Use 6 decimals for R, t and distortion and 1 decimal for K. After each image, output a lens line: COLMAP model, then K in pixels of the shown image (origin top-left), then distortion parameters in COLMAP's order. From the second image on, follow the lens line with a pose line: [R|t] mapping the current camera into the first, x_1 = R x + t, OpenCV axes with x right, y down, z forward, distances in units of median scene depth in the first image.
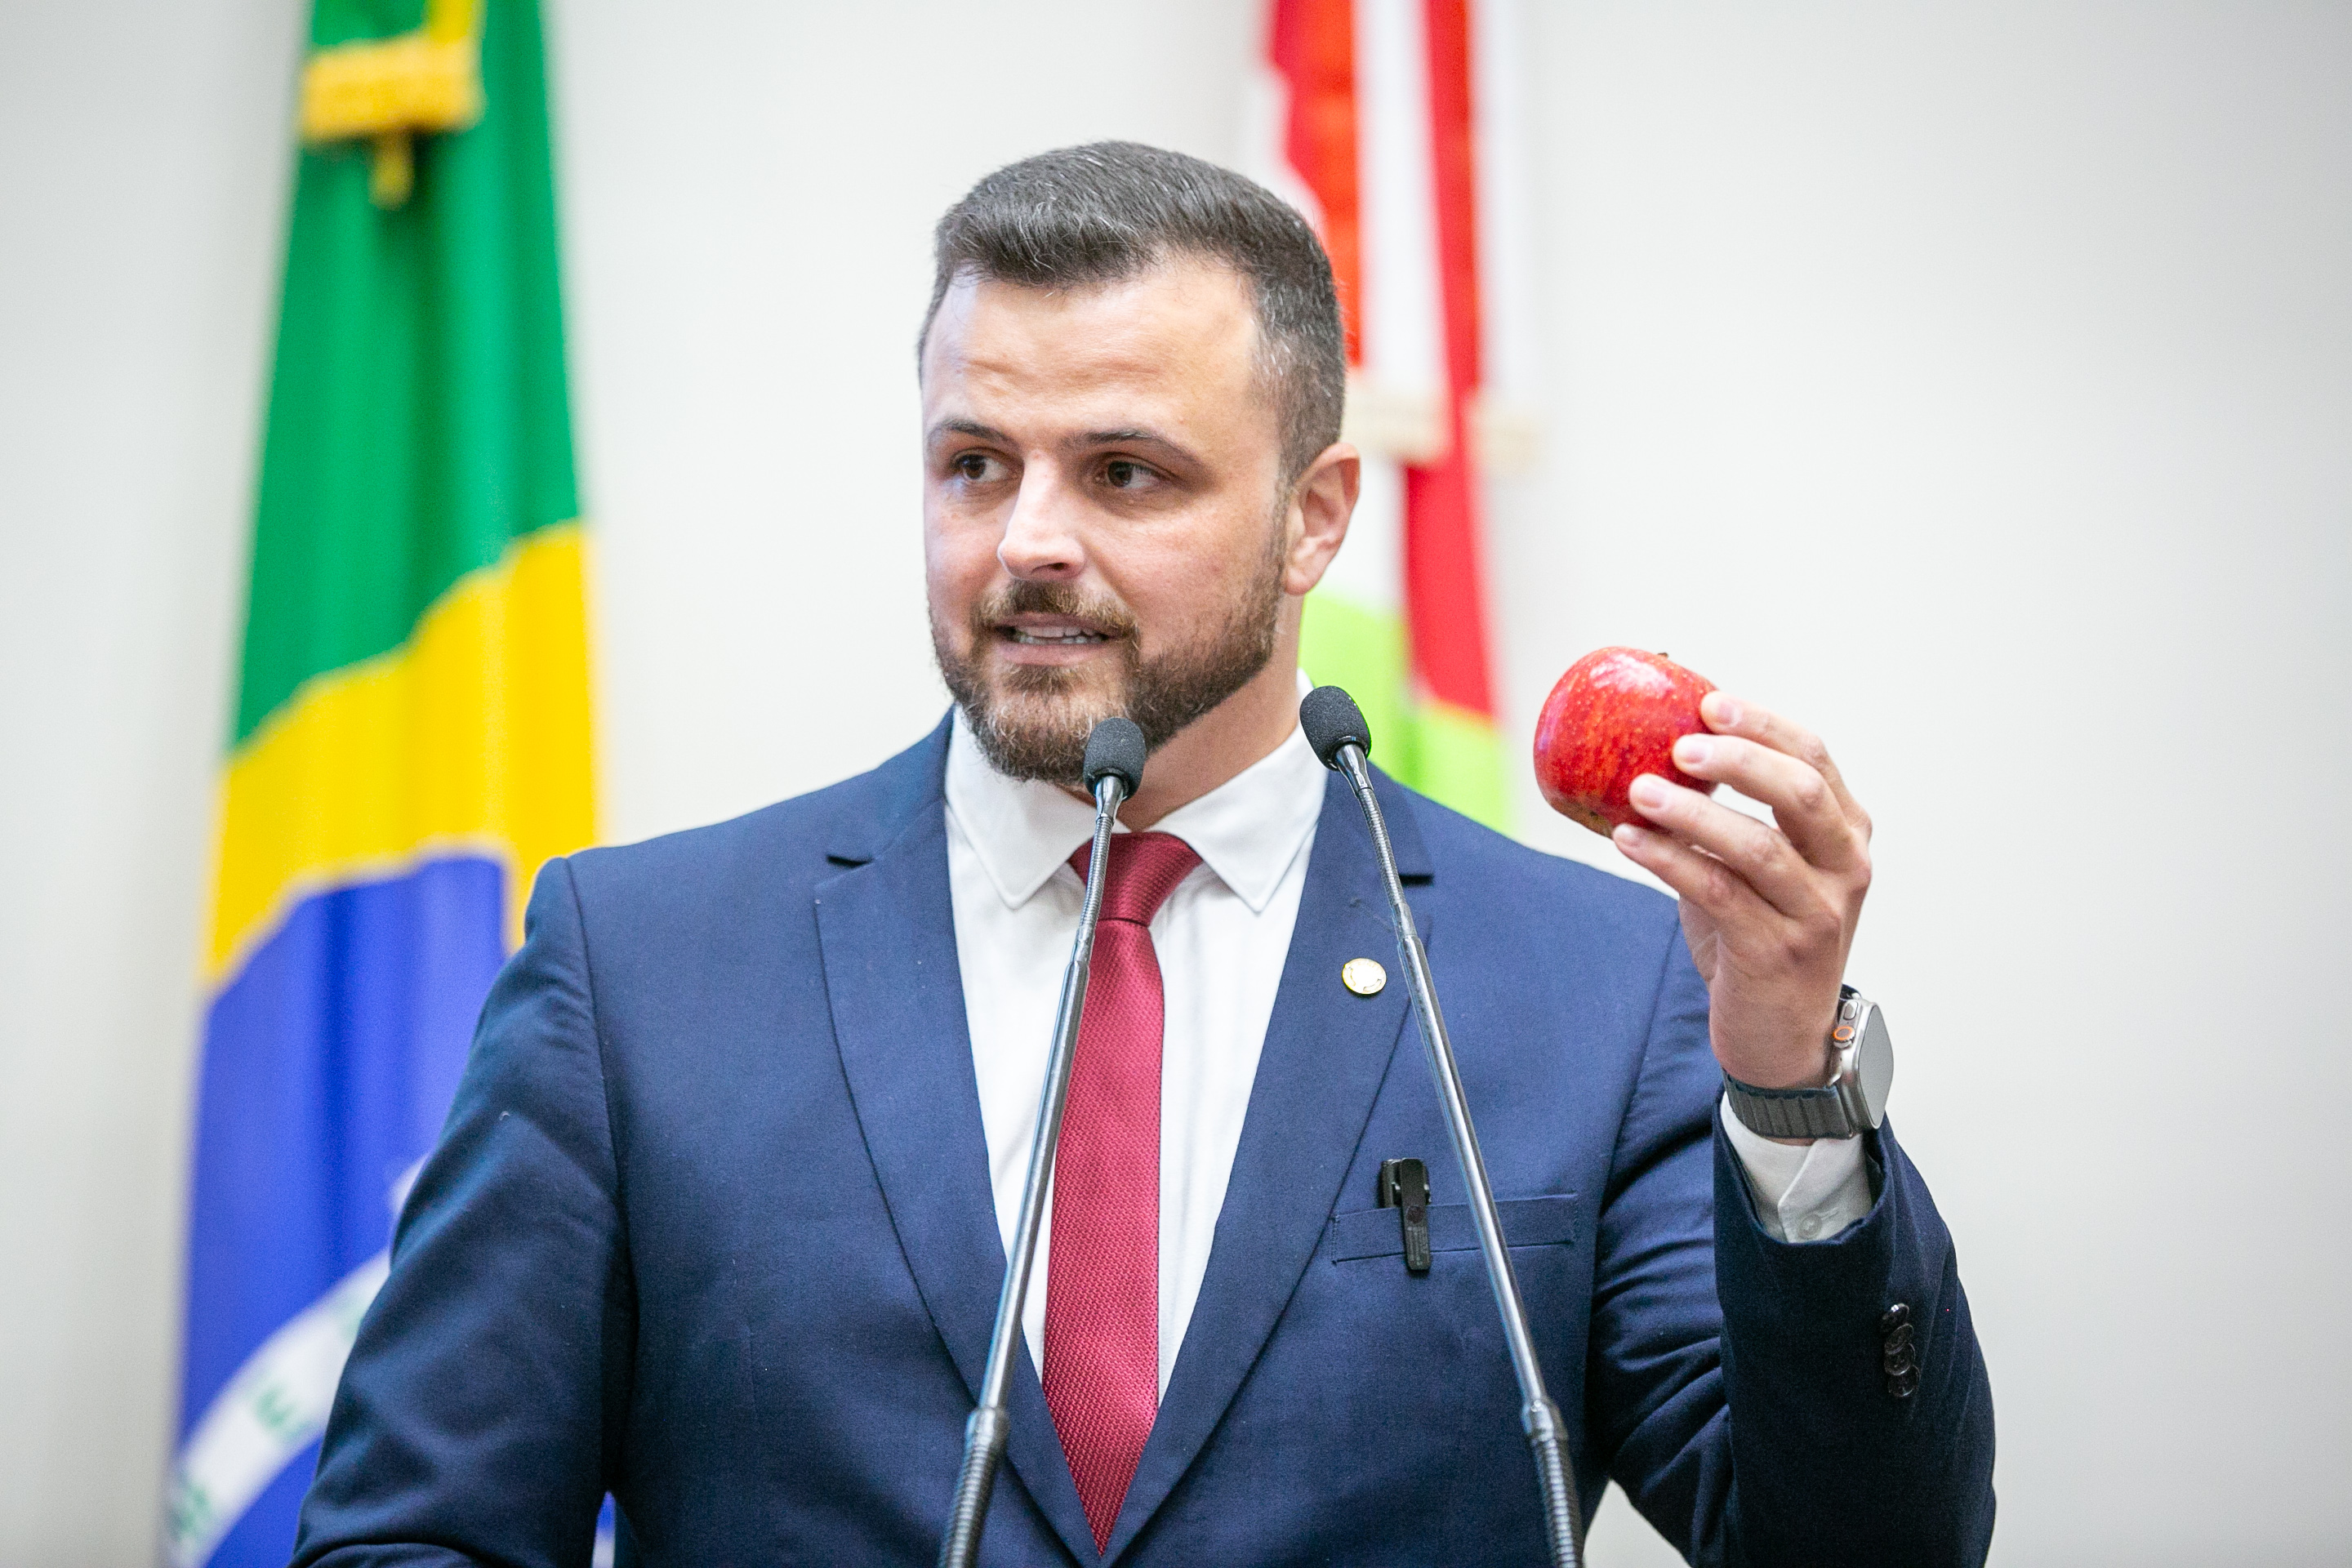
lens RADIAL K [[9672.8, 0, 1176.0], [0, 9672.8, 784.0], [0, 0, 1]] dist [-1.259744, 3.630258]
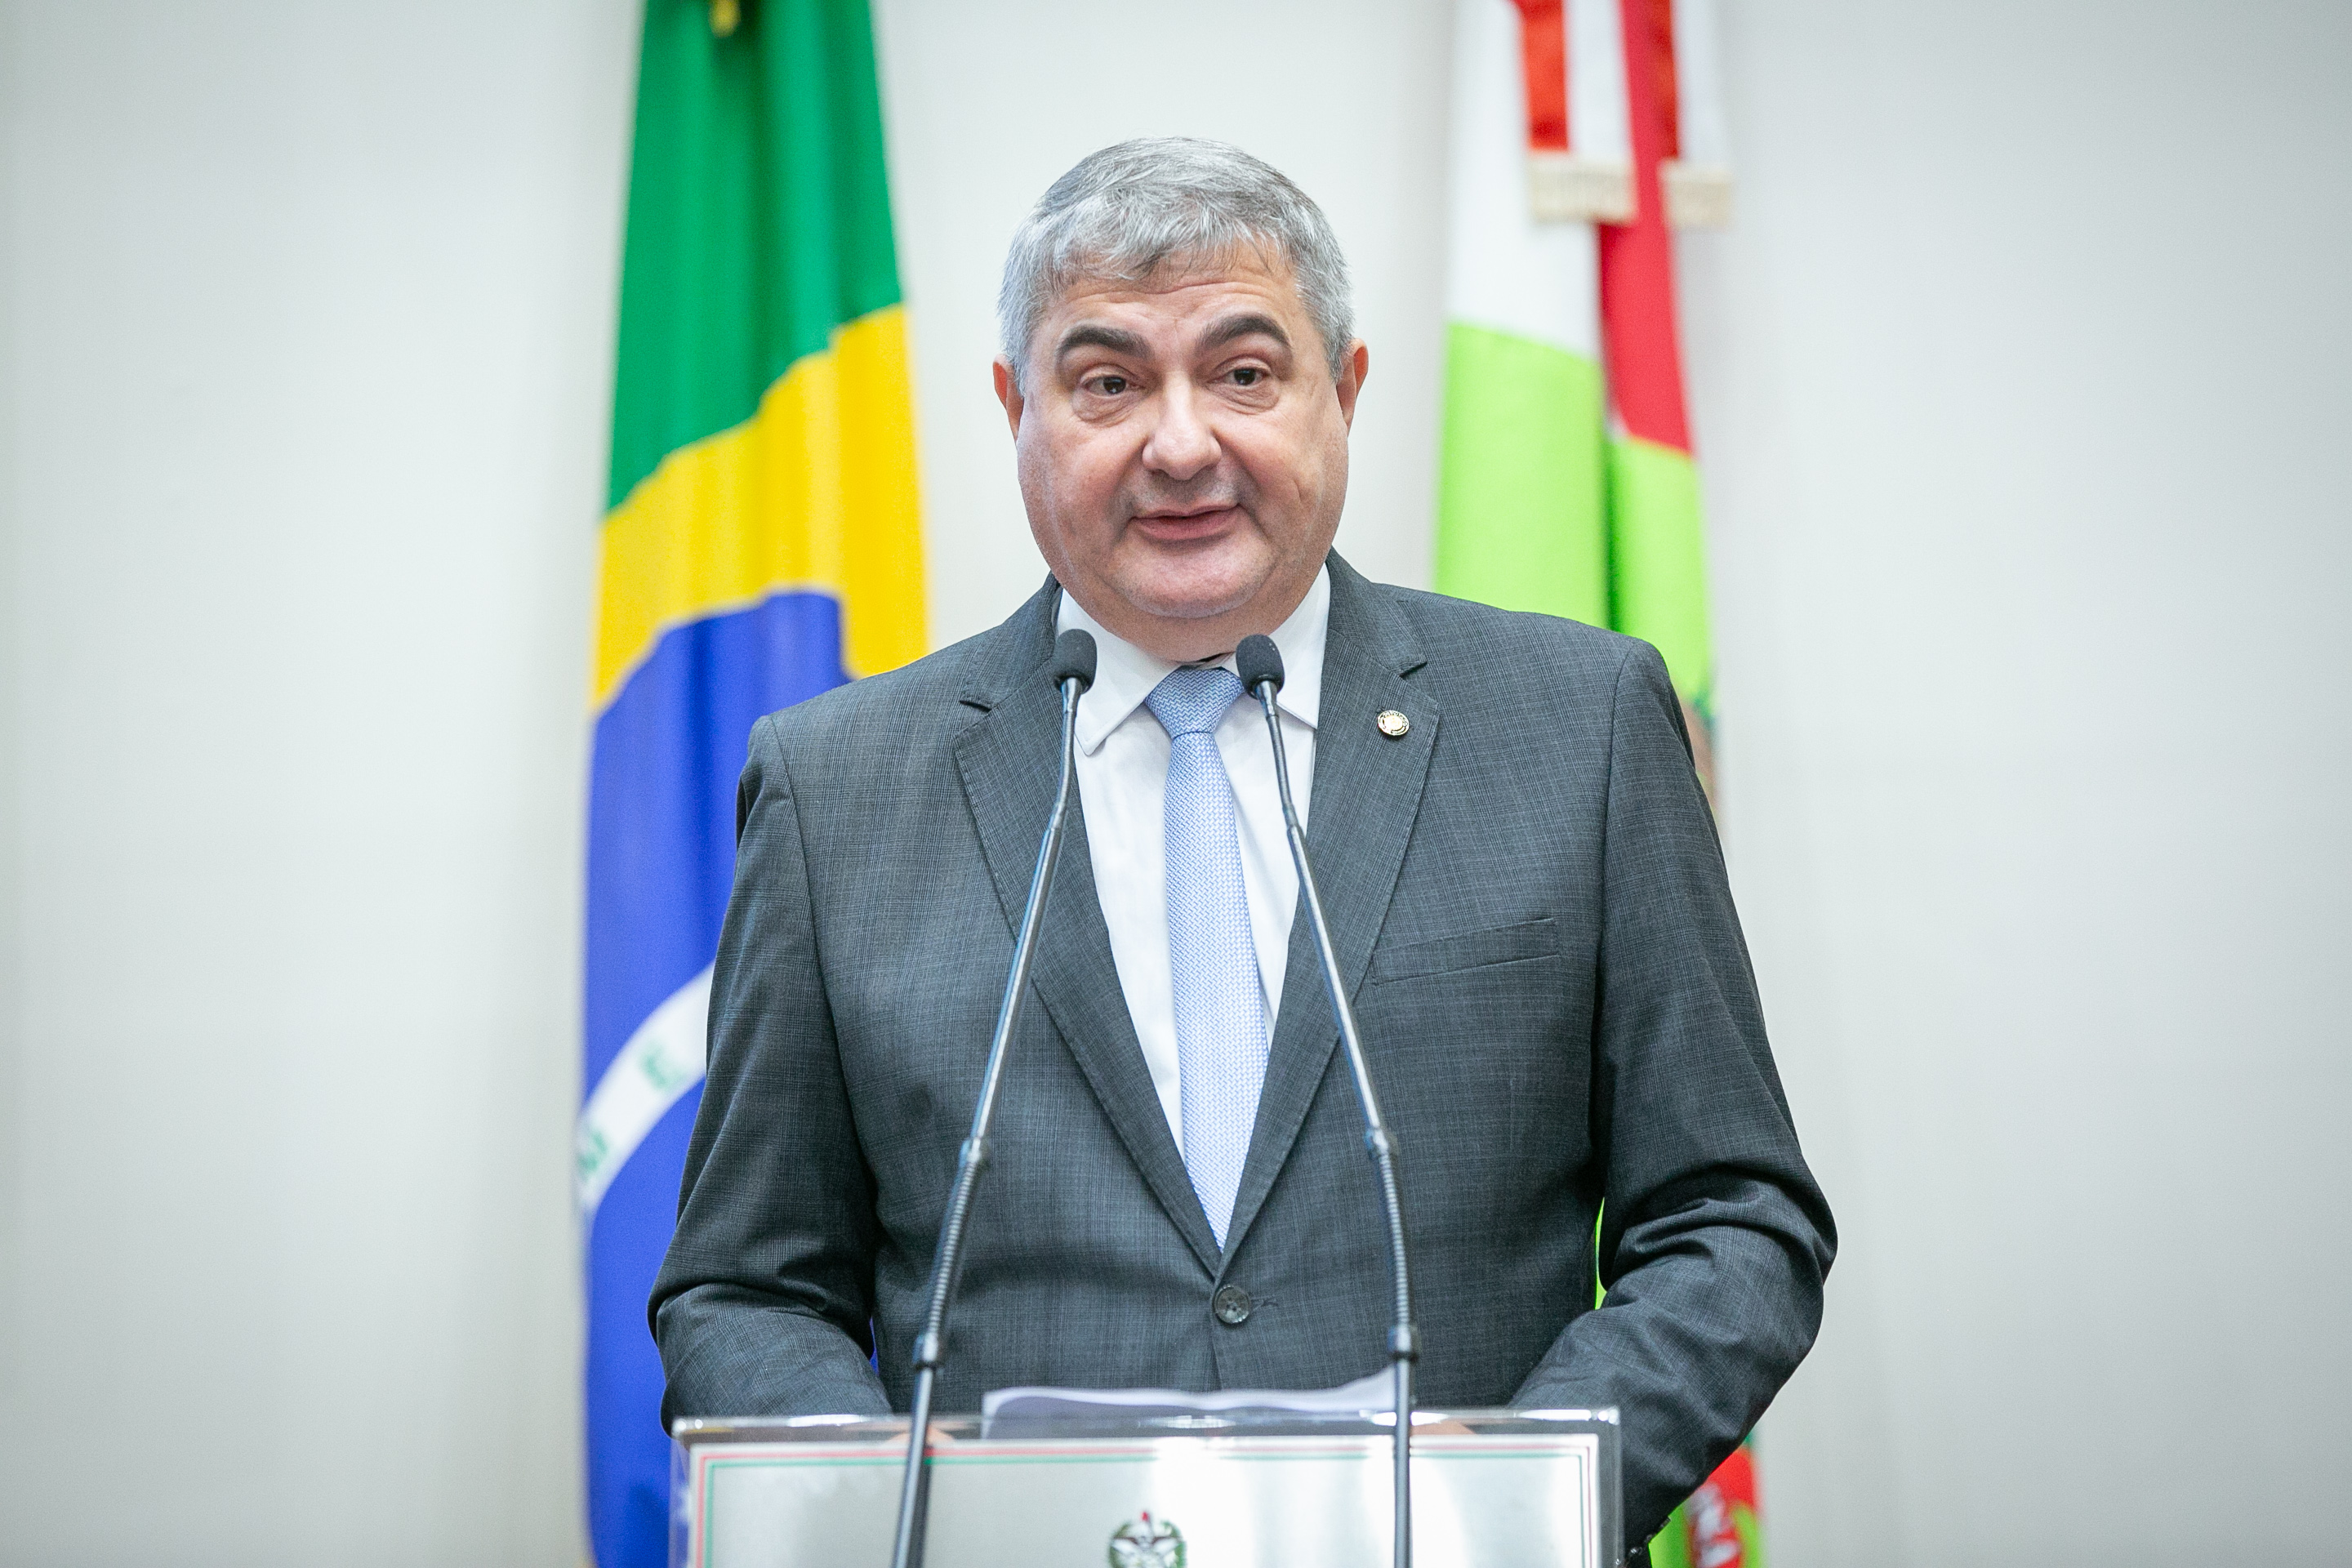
lens RADIAL K [[10380.1, 0, 1176.0], [0, 10380.1, 784.0], [0, 0, 1]] dist [-6.319663, 0.171644]
pose [[0.998249, -0.032810, -0.049221, 0.031998], [0.035029, 0.998376, 0.044920, -0.023666], [0.047668, -0.046566, 0.997777, -0.247370]]
